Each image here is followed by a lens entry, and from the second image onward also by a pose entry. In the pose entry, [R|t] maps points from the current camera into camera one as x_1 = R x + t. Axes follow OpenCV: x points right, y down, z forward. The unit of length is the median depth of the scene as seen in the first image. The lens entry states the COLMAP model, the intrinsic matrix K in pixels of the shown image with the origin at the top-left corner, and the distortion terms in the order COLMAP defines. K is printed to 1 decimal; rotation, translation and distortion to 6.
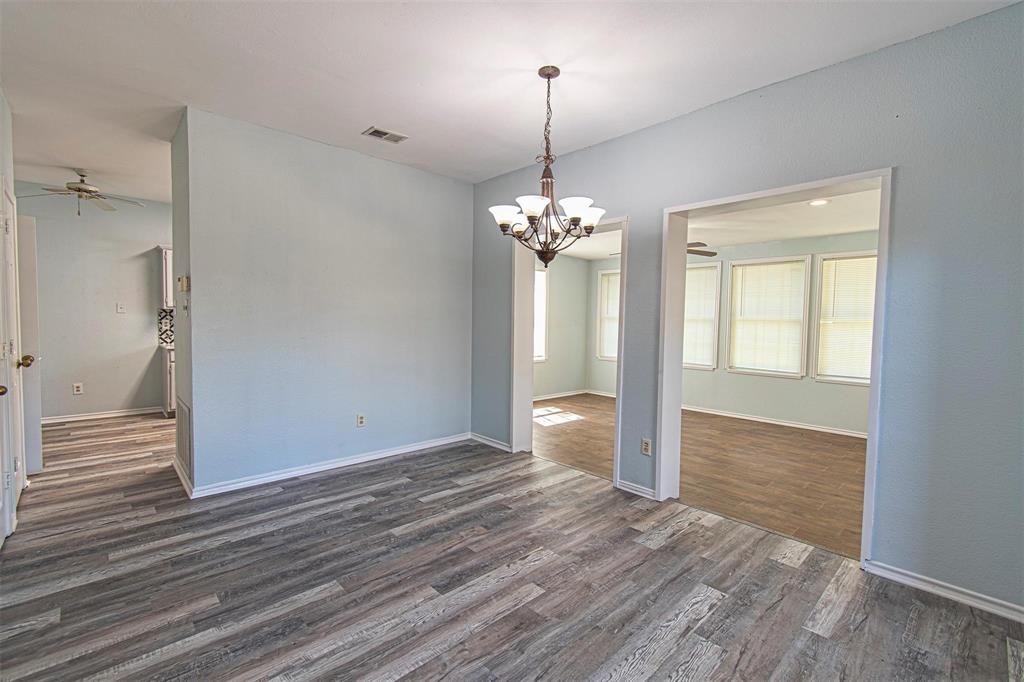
lens RADIAL K [[450.6, 0, 508.6], [0, 450.6, 340.2], [0, 0, 1]] dist [0.002983, 0.000281]
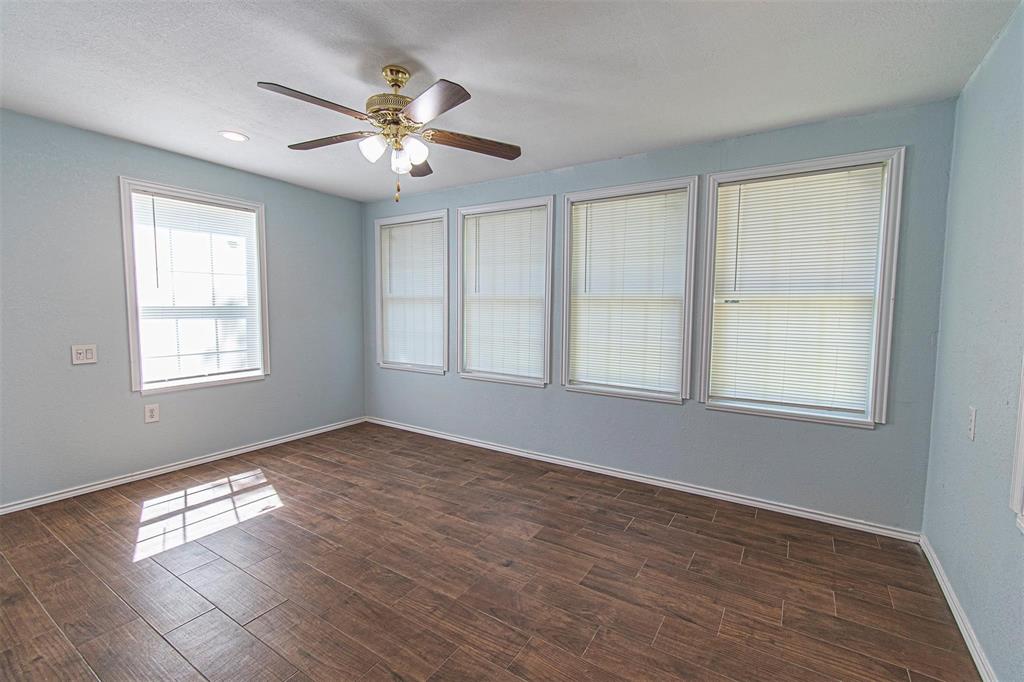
lens RADIAL K [[450.6, 0, 509.4], [0, 450.6, 338.4], [0, 0, 1]] dist [0.002983, 0.000281]
pose [[0.969910, -0.027259, 0.241931, 0.528702], [0.019964, 0.999270, 0.032557, -0.029483], [-0.242642, -0.026747, 0.969747, 0.879437]]
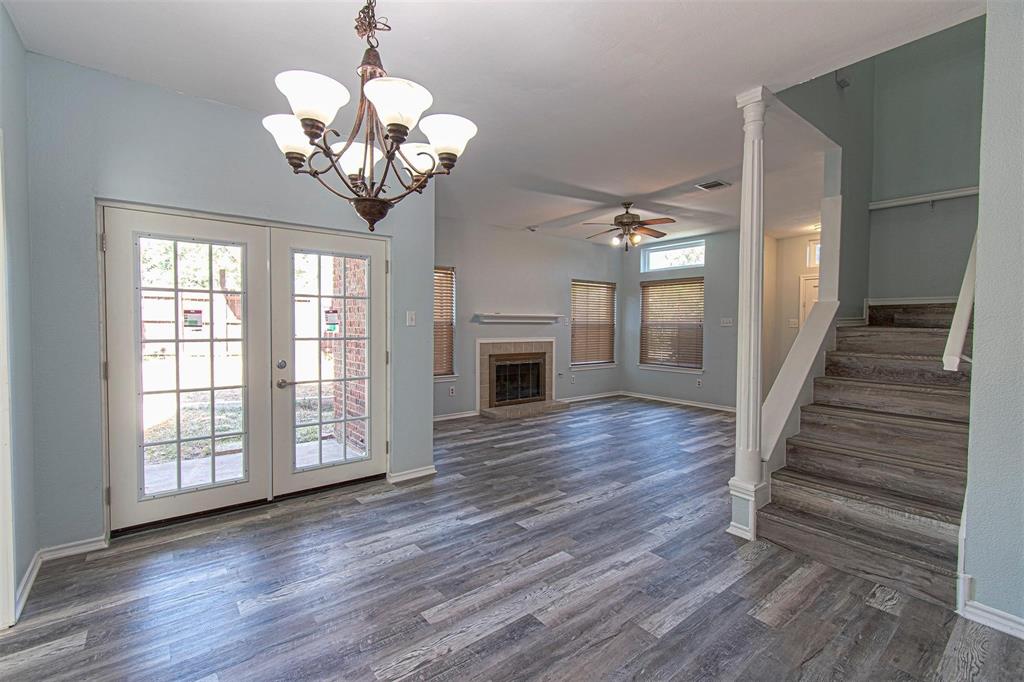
lens RADIAL K [[450.6, 0, 510.0], [0, 450.6, 339.7], [0, 0, 1]] dist [0.002983, 0.000281]
pose [[-0.996535, -0.027619, 0.078452, -0.103408], [-0.020764, 0.996001, 0.086898, -0.061332], [-0.080538, 0.084968, -0.993123, 1.199020]]
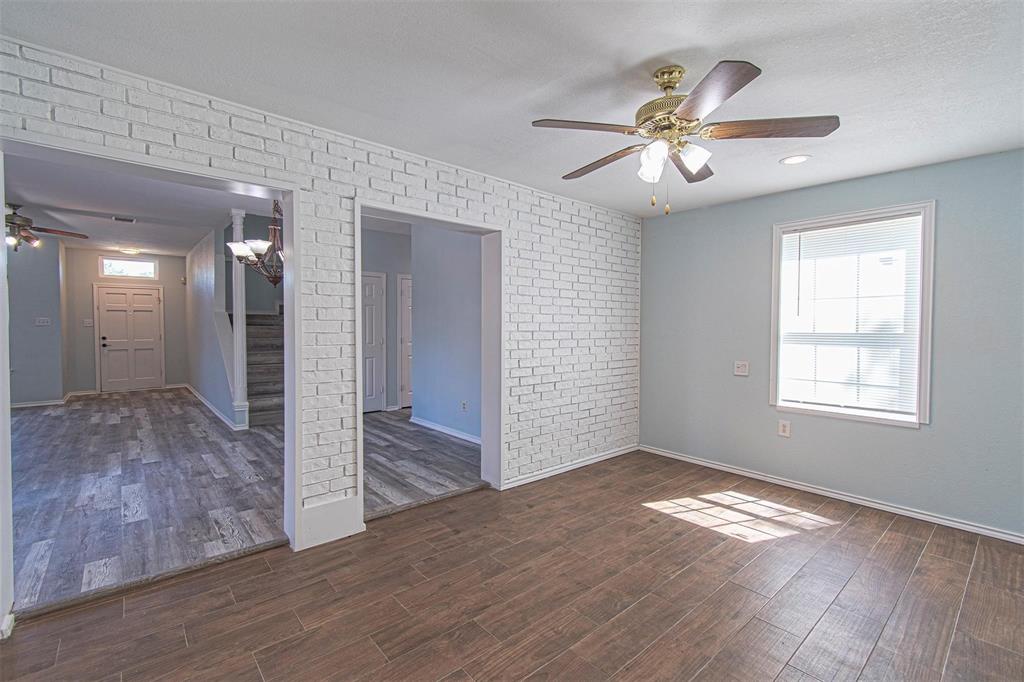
lens RADIAL K [[450.6, 0, 507.0], [0, 450.6, 338.1], [0, 0, 1]] dist [0.002983, 0.000281]
pose [[-0.043060, 0.007058, -0.999048, 1.145998], [-0.053650, 0.998516, 0.009366, -0.043238], [0.997631, 0.054002, -0.042618, 1.396840]]
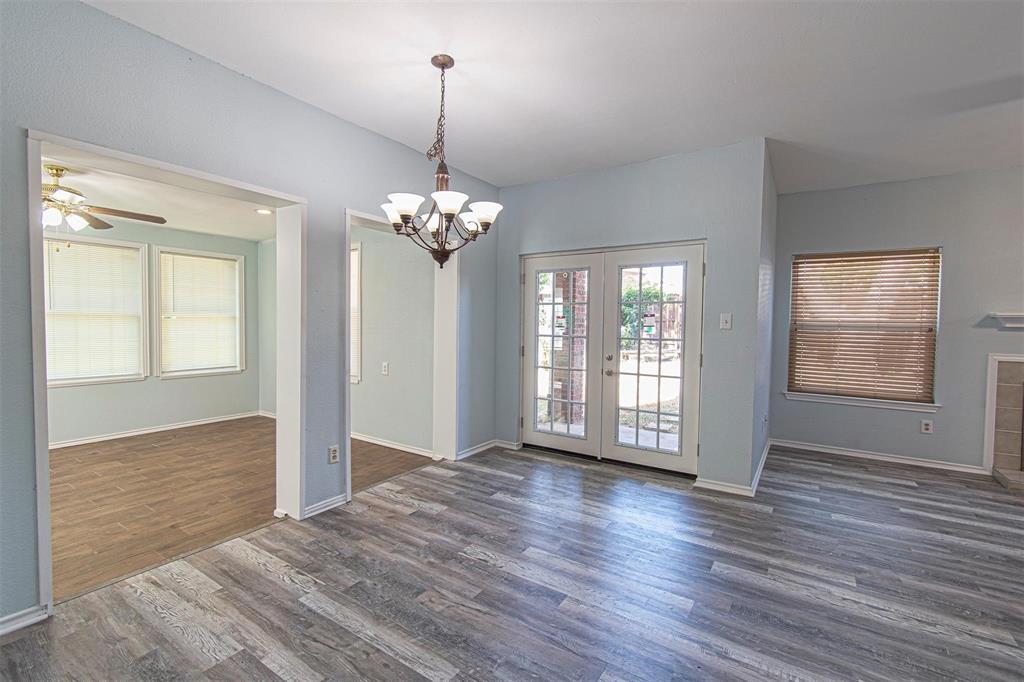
lens RADIAL K [[450.6, 0, 506.5], [0, 450.6, 340.7], [0, 0, 1]] dist [0.002983, 0.000281]
pose [[-0.229636, -0.059520, 0.971455, -0.677095], [0.031578, 0.997147, 0.068559, -0.054485], [-0.972764, 0.046420, -0.227102, 0.843279]]
